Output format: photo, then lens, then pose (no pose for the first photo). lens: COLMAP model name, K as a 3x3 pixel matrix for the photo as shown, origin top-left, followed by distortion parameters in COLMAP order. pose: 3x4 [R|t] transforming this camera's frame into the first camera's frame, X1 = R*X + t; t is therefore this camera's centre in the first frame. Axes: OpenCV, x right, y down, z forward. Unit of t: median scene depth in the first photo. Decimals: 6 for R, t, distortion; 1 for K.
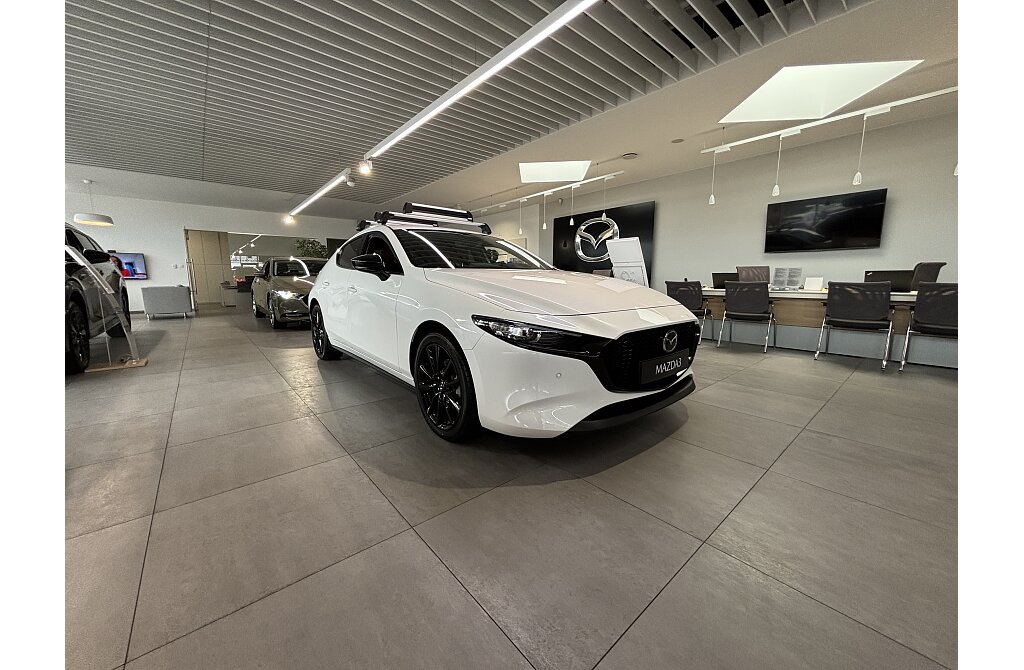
lens RADIAL K [[361.5, 0, 509.2], [0, 361.5, 331.5], [0, 0, 1]] dist [0.000416, 0.000162]
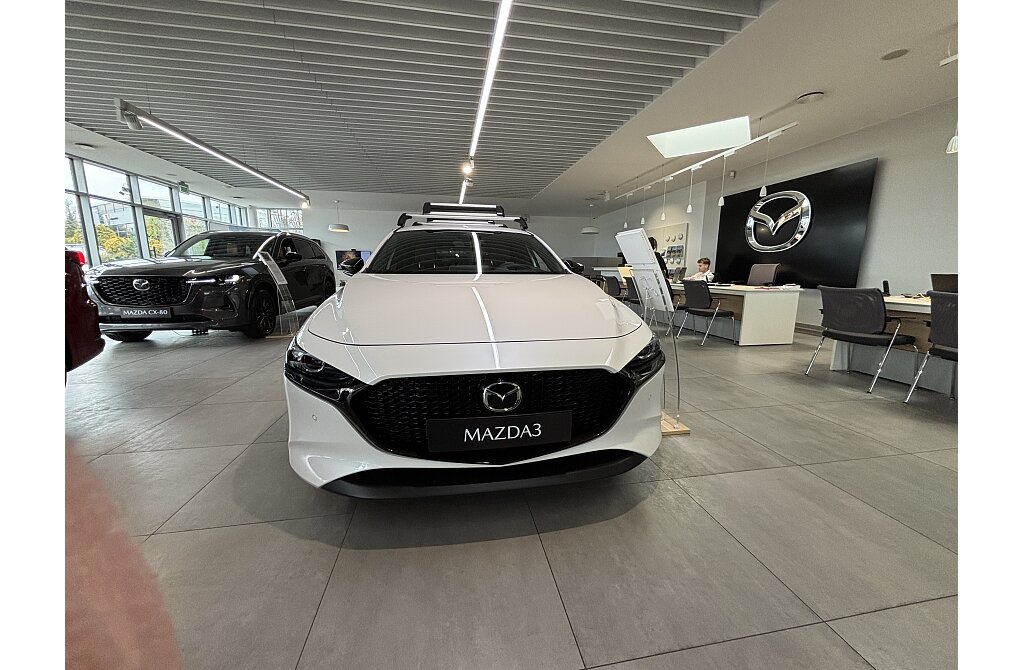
lens RADIAL K [[361.5, 0, 509.2], [0, 361.5, 331.5], [0, 0, 1]] dist [0.000416, 0.000162]
pose [[0.864244, 0.093837, -0.494243, 0.218733], [-0.079364, 0.995579, 0.050243, -0.035747], [0.496773, -0.004197, 0.867871, 0.123620]]
